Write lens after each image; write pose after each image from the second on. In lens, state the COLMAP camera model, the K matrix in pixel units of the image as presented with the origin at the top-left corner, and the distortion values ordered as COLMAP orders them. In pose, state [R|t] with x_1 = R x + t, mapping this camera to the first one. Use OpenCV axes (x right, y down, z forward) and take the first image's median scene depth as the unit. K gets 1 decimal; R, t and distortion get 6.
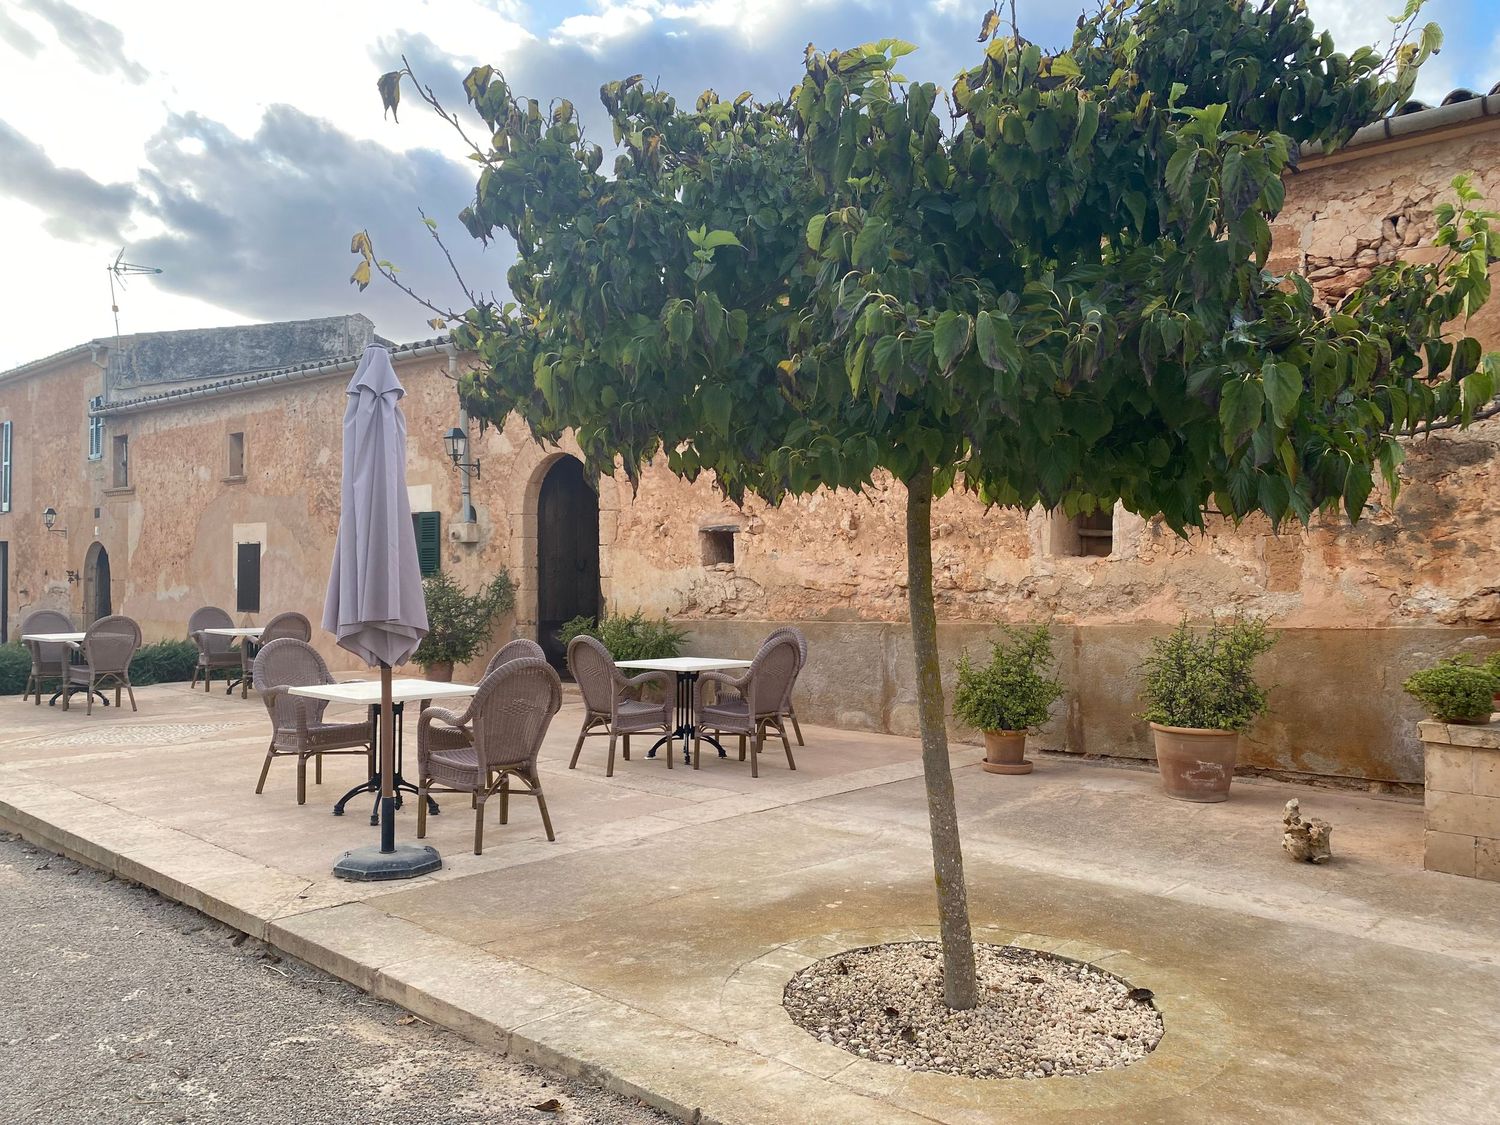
lens RADIAL K [[1117.3, 0, 750.0], [0, 1117.3, 562.5], [0, 0, 1]] dist [0.108250, -0.006847]
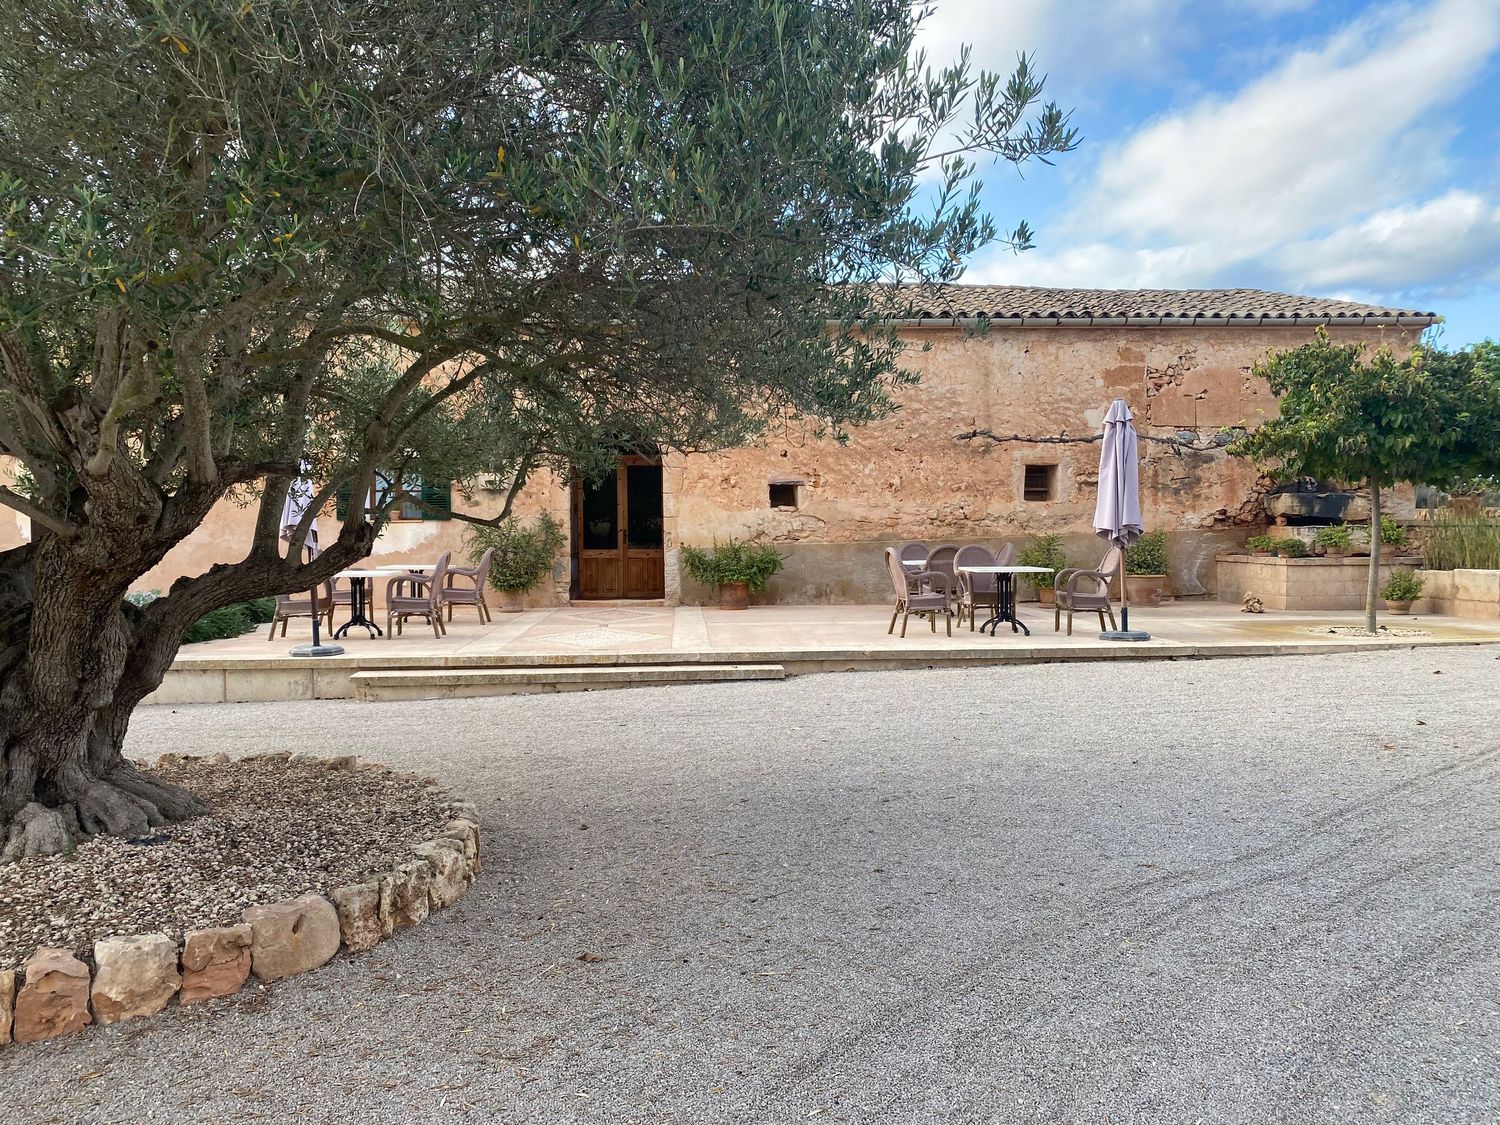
lens RADIAL K [[1117.3, 0, 750.0], [0, 1117.3, 562.5], [0, 0, 1]] dist [0.108250, -0.006847]
pose [[0.723171, -0.033787, 0.689842, -1.229839], [0.004201, 0.998999, 0.044525, 0.010353], [-0.690656, -0.029301, 0.722589, -0.057418]]
